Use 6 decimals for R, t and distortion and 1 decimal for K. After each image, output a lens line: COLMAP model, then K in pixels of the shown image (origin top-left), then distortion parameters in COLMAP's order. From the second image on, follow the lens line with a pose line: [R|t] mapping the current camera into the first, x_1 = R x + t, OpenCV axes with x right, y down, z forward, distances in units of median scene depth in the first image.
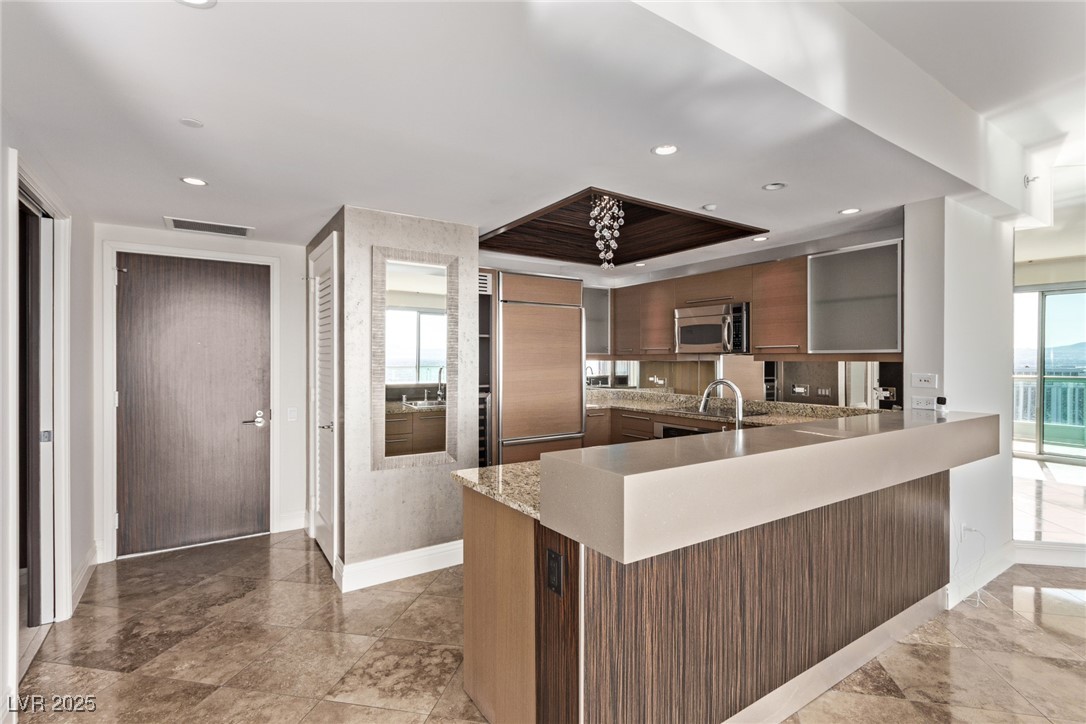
lens RADIAL K [[510.2, 0, 538.1], [0, 510.2, 356.5], [0, 0, 1]] dist [0.022308, 0.000380]
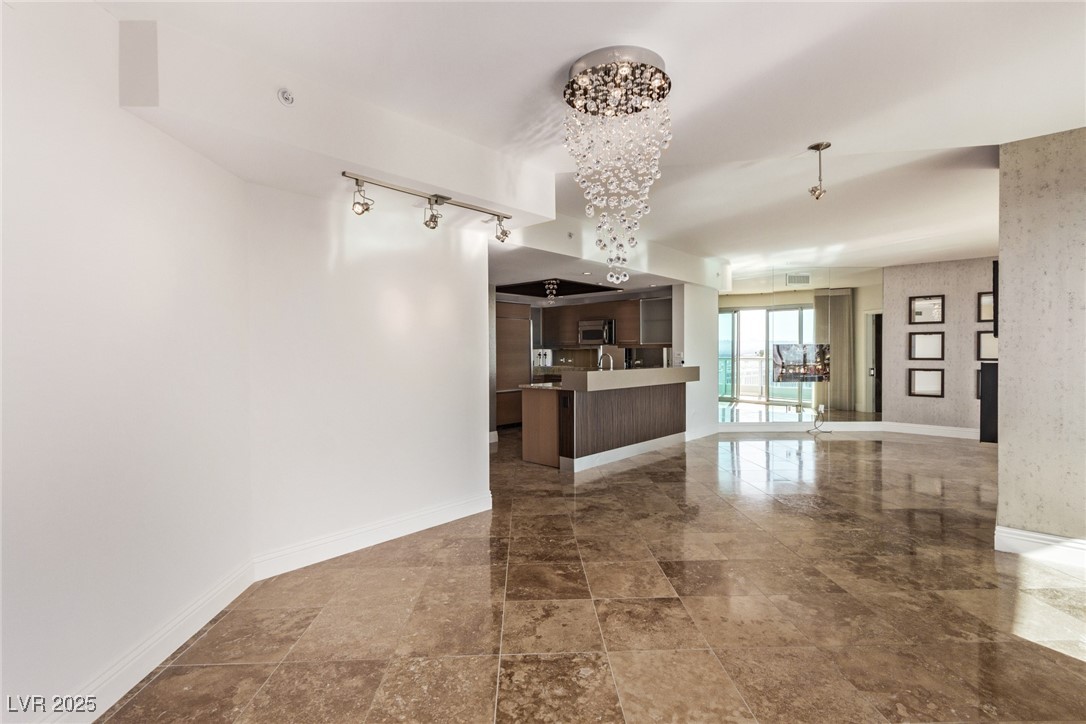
lens RADIAL K [[510.2, 0, 544.8], [0, 510.2, 359.6], [0, 0, 1]] dist [0.022308, 0.000380]
pose [[0.968930, -0.009305, 0.247160, -0.352133], [0.004591, 0.999797, 0.019643, 0.012428], [-0.247292, -0.017898, 0.968776, -0.872678]]
